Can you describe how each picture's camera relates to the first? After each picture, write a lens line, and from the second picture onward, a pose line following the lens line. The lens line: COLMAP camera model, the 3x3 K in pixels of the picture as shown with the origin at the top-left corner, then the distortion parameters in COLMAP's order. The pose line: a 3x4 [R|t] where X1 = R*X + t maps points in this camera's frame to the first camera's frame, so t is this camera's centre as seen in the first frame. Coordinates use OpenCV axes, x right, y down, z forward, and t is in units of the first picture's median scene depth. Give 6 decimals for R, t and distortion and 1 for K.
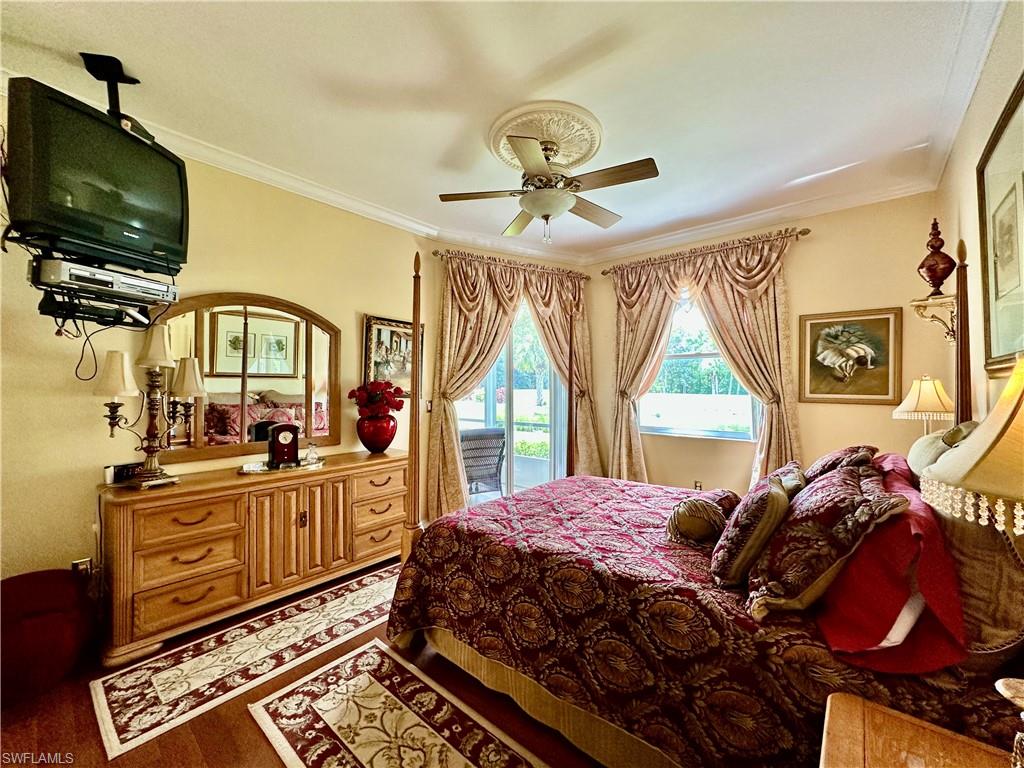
lens RADIAL K [[408.8, 0, 511.8], [0, 408.8, 382.6], [0, 0, 1]] dist [-0.003964, 0.000400]
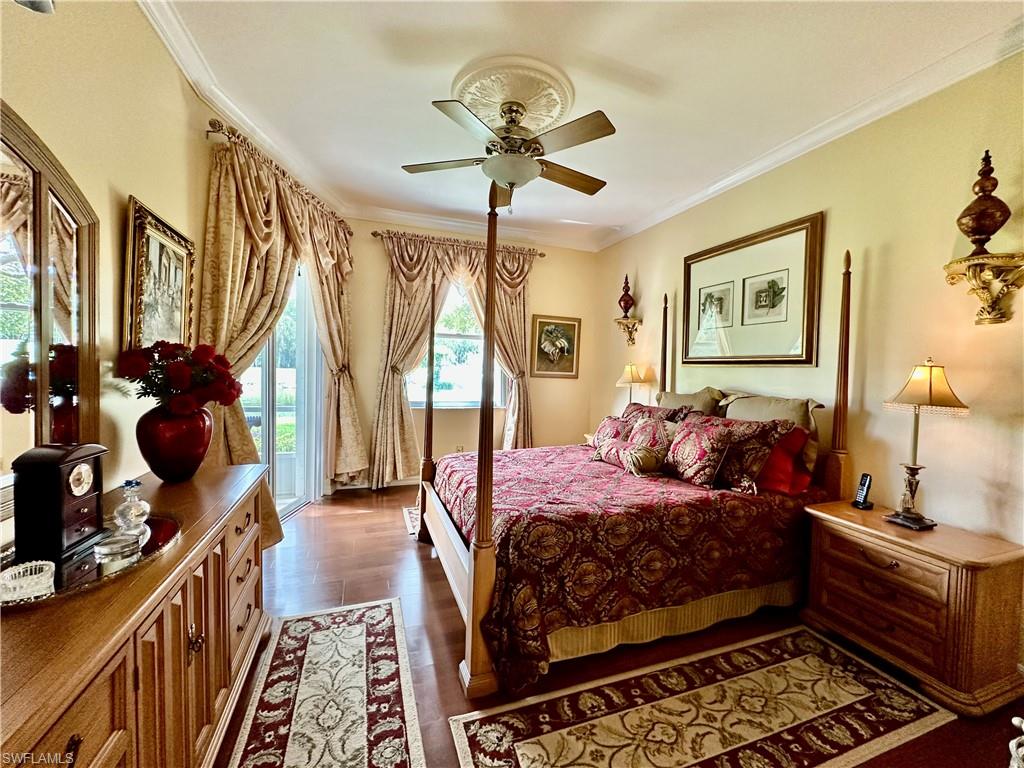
lens RADIAL K [[408.8, 0, 511.8], [0, 408.8, 382.6], [0, 0, 1]] dist [-0.003964, 0.000400]
pose [[0.495853, -0.019897, 0.868178, -0.584899], [-0.037682, 0.998303, 0.044402, 0.008562], [-0.867588, -0.054732, 0.494262, 0.393902]]
